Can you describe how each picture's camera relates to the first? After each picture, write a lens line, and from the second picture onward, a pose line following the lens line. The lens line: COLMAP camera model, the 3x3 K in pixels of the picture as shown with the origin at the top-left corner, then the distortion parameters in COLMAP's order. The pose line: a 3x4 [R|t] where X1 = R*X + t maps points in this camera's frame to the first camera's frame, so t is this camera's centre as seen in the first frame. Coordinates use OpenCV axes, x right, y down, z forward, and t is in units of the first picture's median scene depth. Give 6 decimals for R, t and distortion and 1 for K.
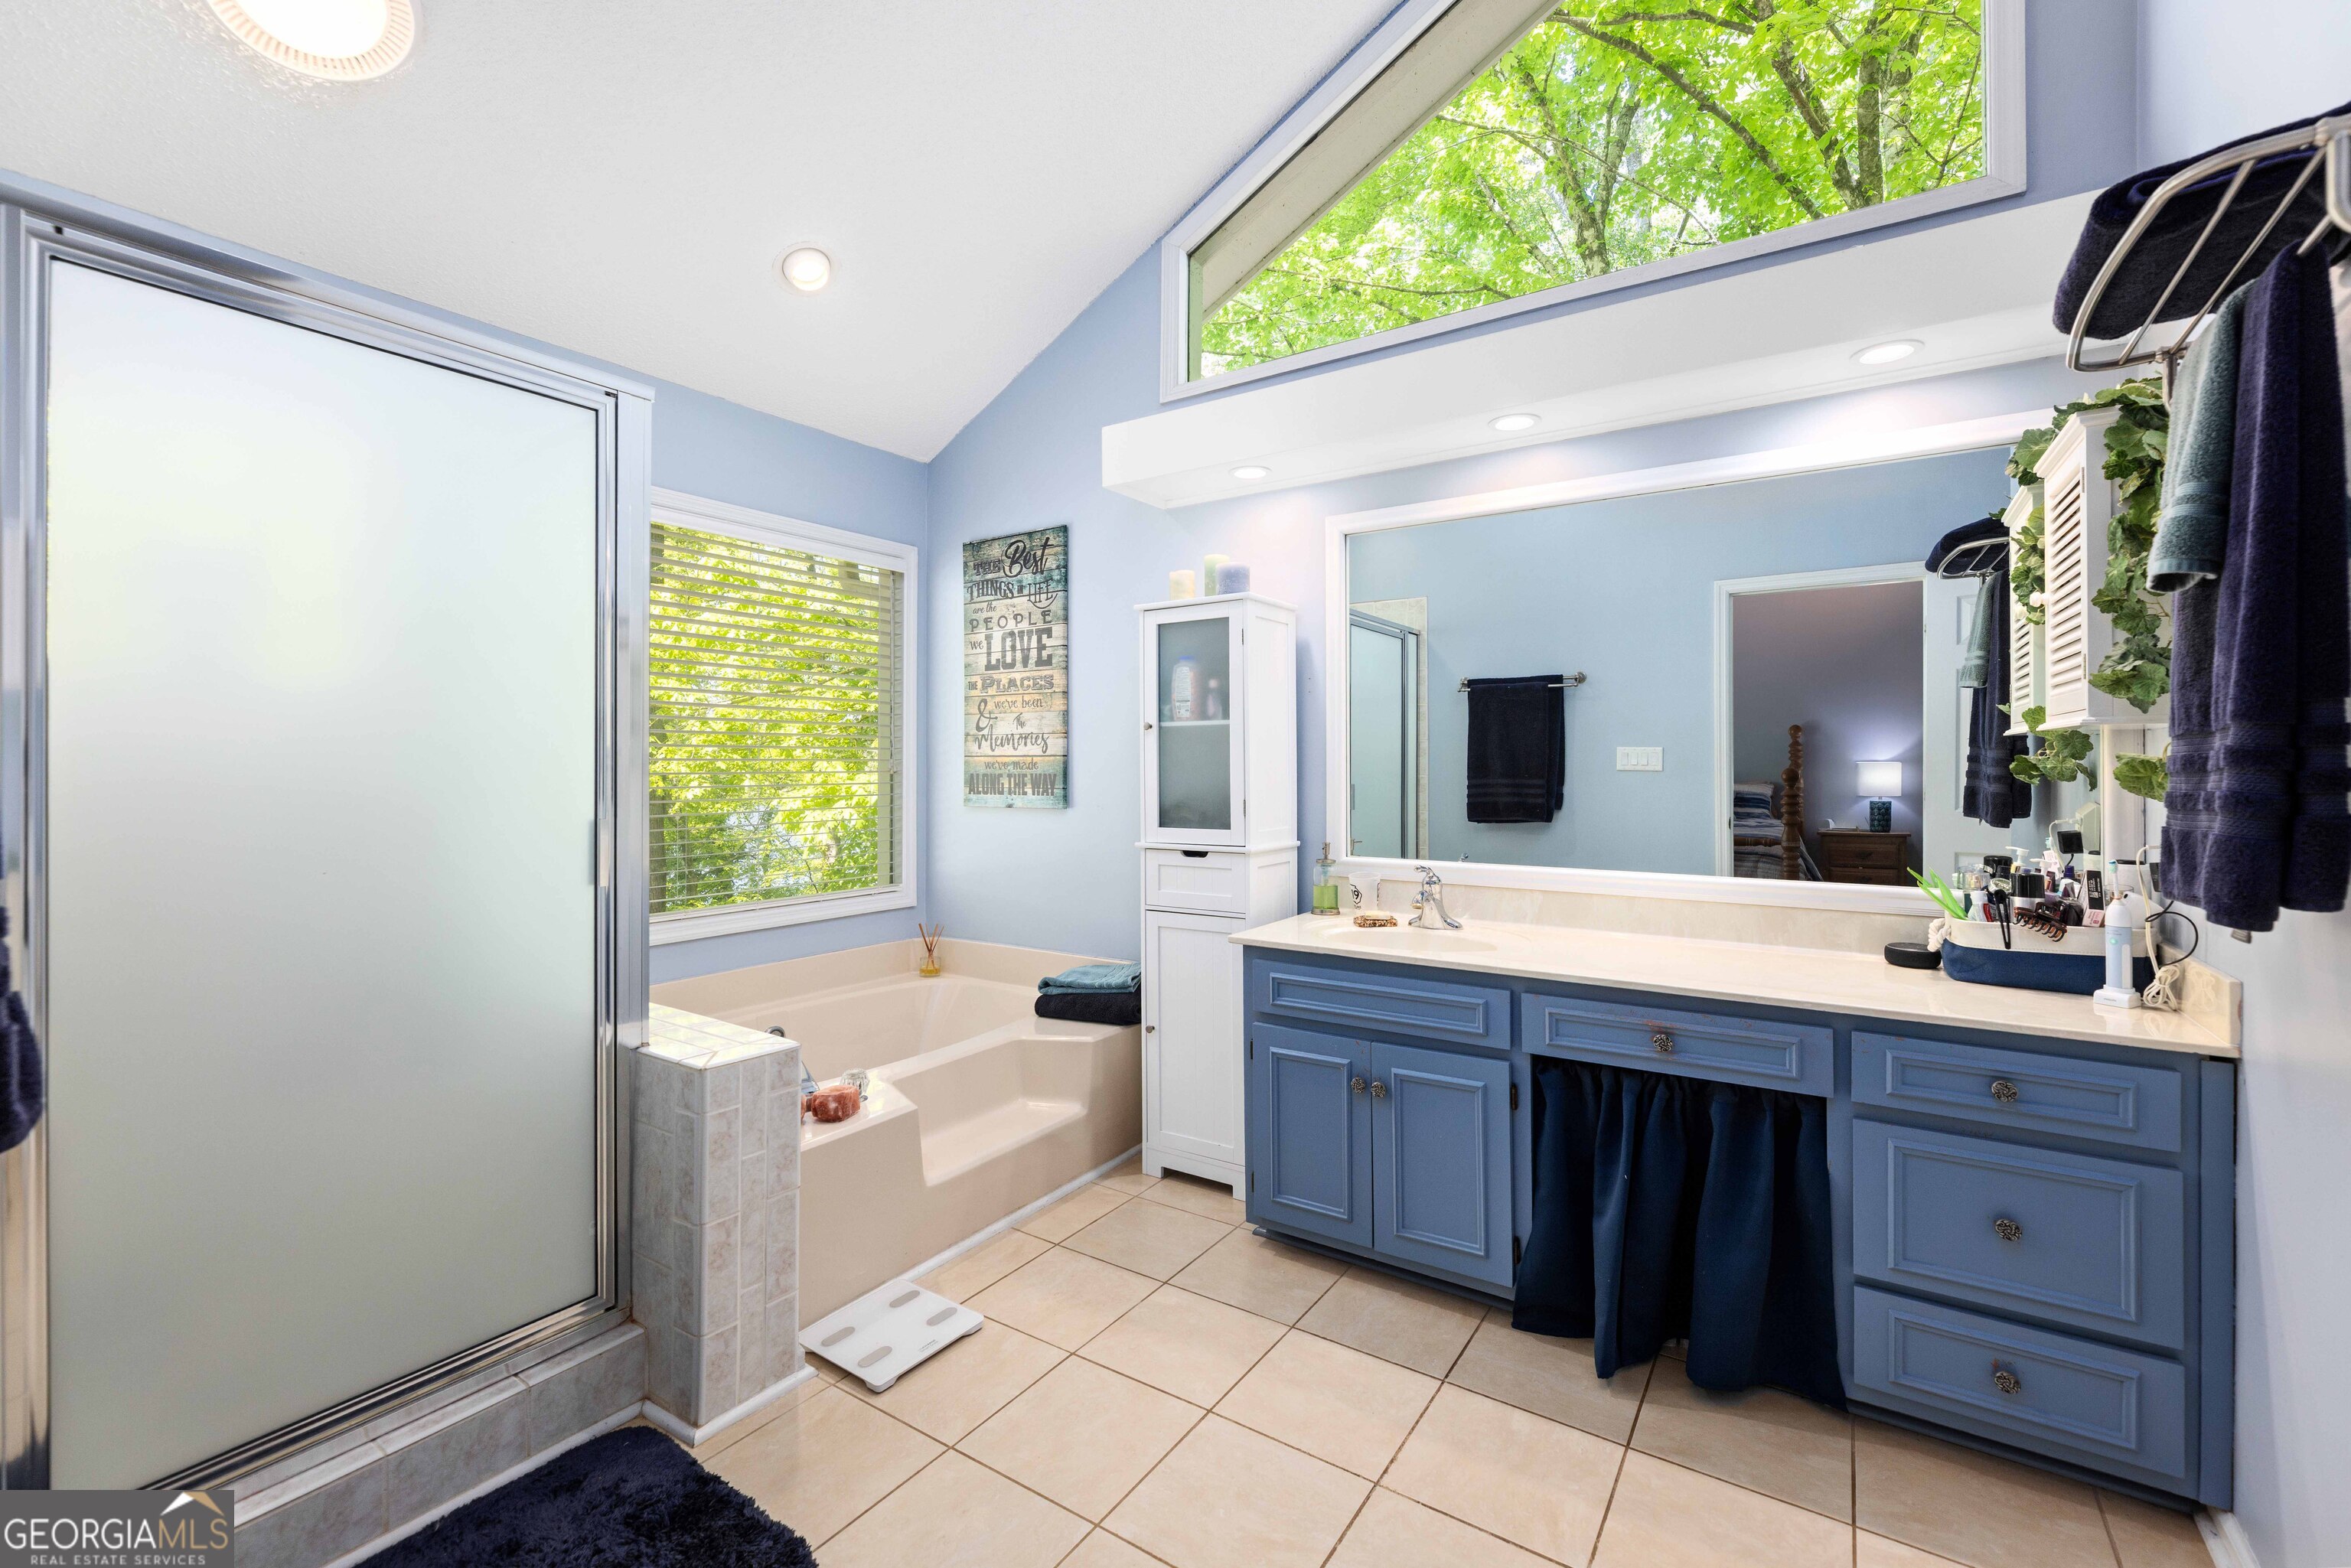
lens RADIAL K [[978.0, 0, 1182.4], [0, 978.0, 763.3], [0, 0, 1]] dist [-0.001451, -0.000619]
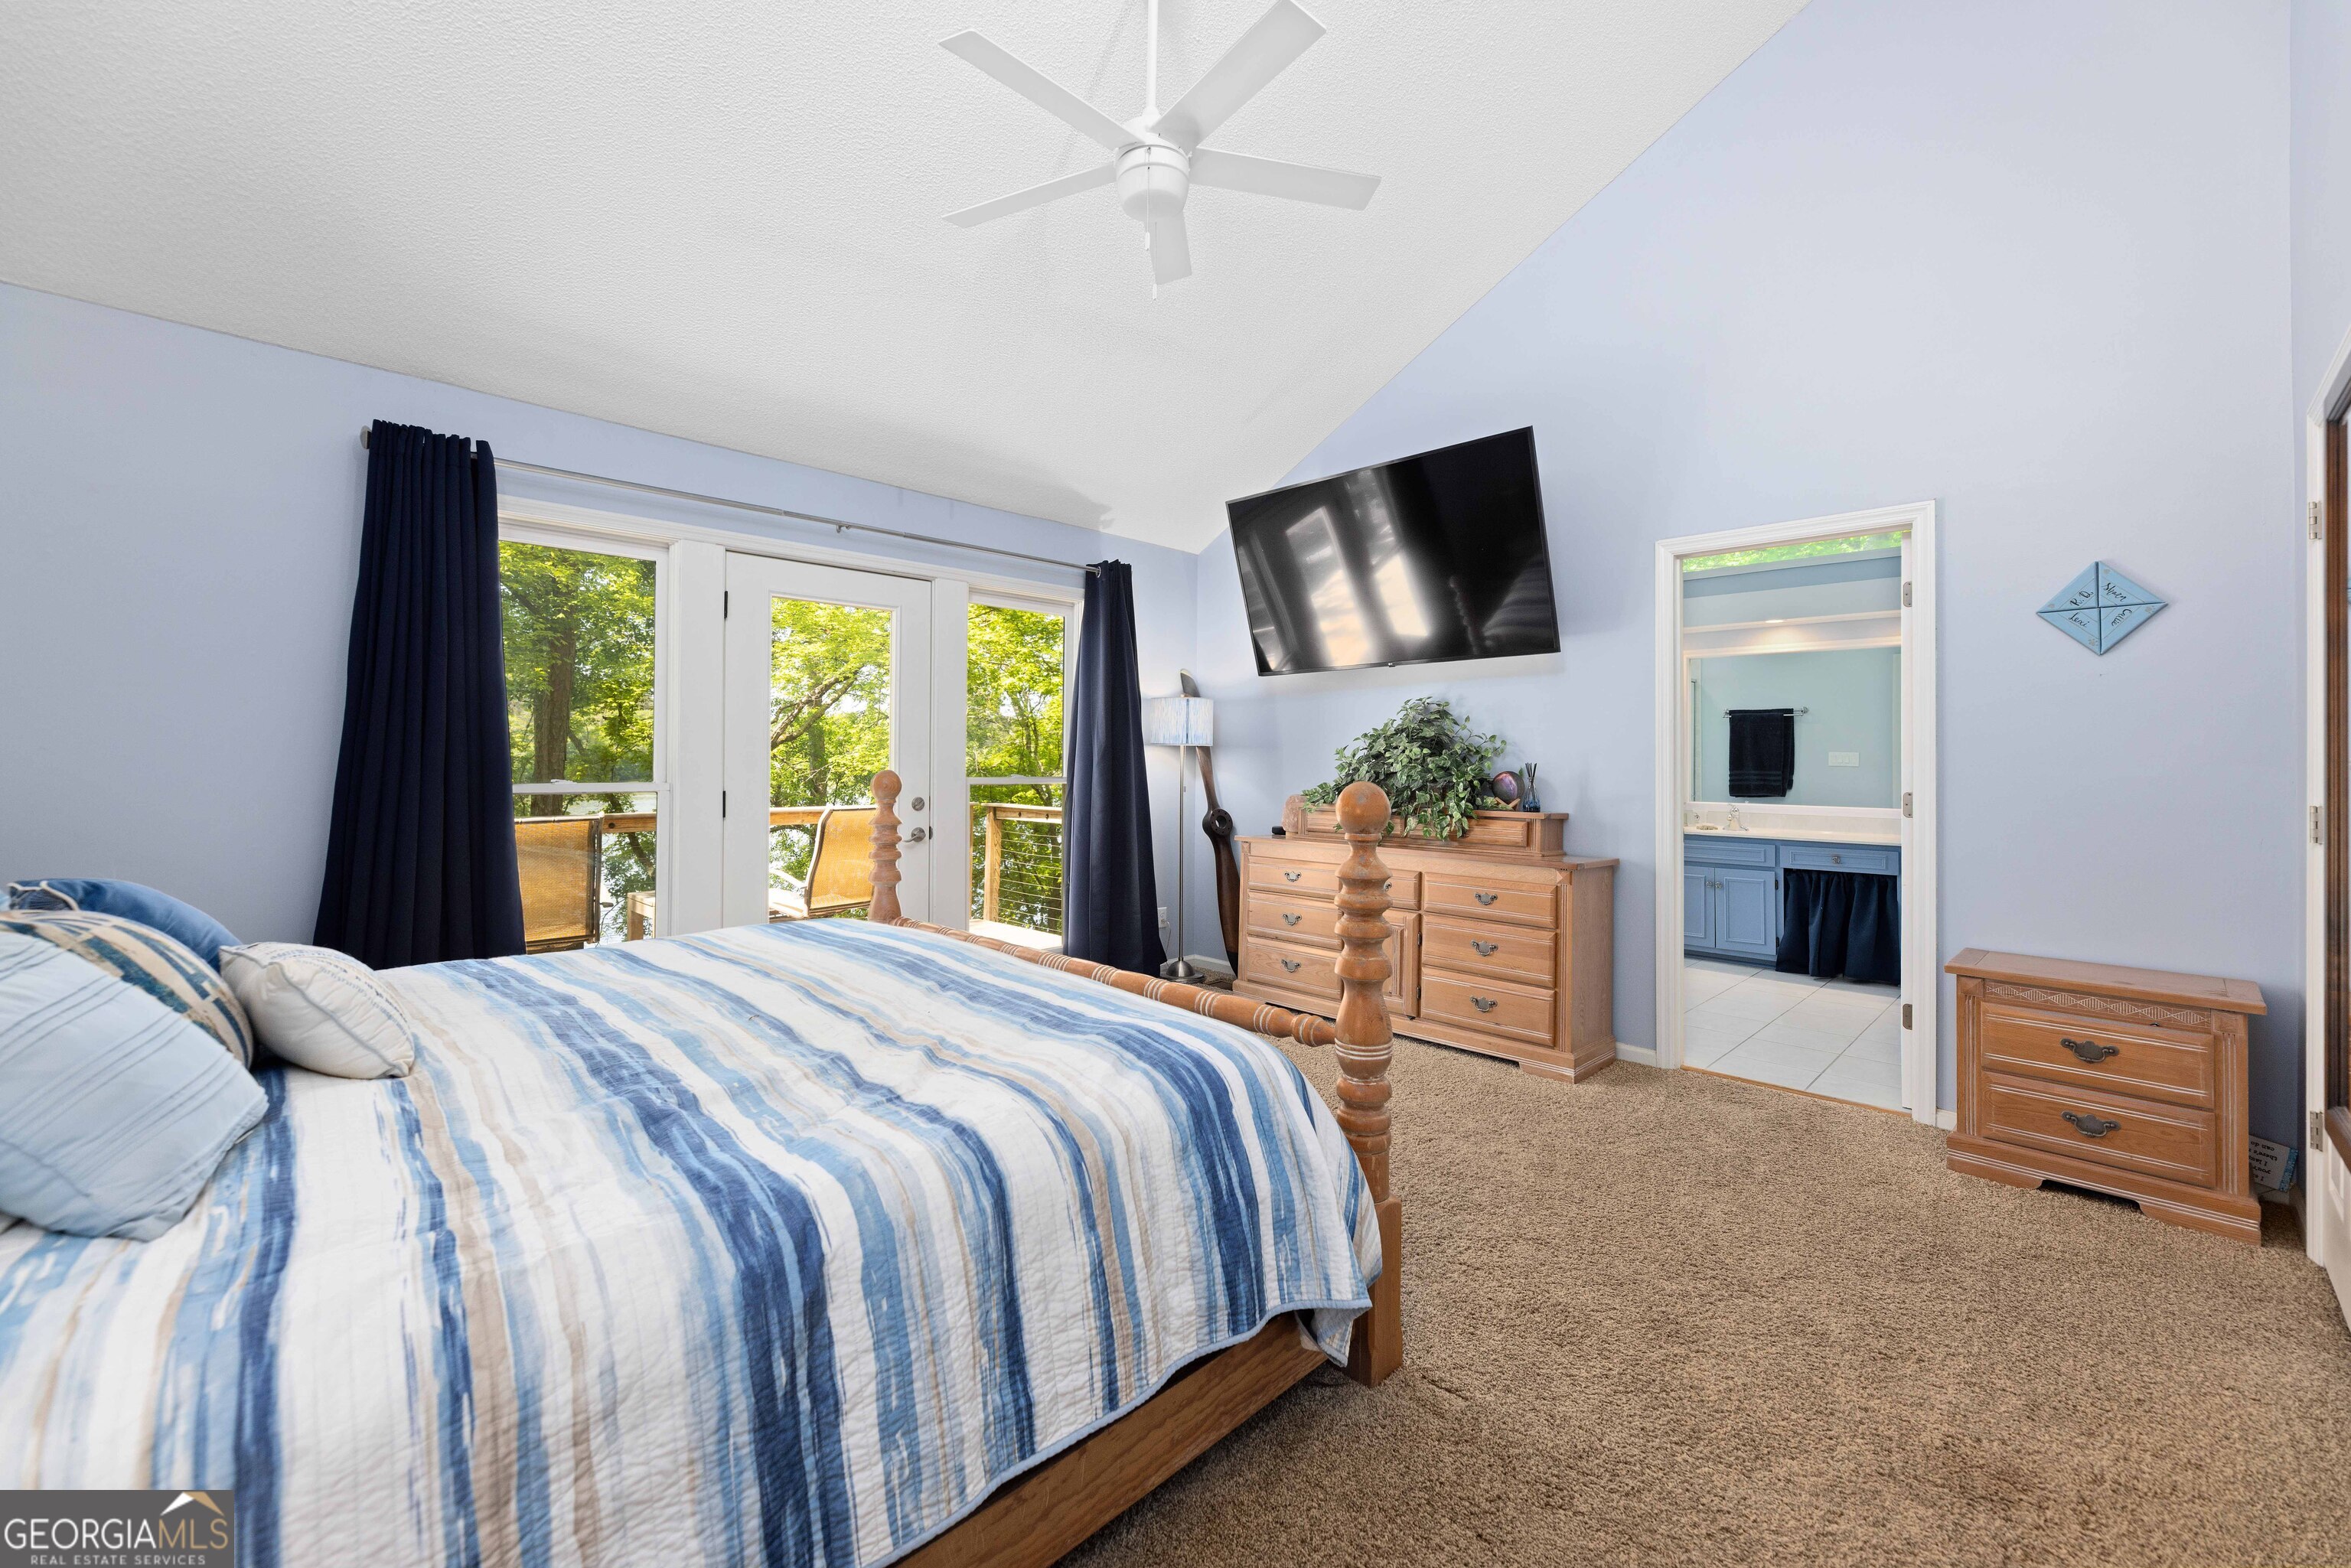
lens RADIAL K [[978.0, 0, 1182.4], [0, 978.0, 763.3], [0, 0, 1]] dist [-0.001451, -0.000619]
pose [[0.983670, 0.002598, -0.179963, -0.780963], [-0.002001, 0.999992, 0.003499, 0.001872], [0.179970, -0.003082, 0.983667, -1.926683]]
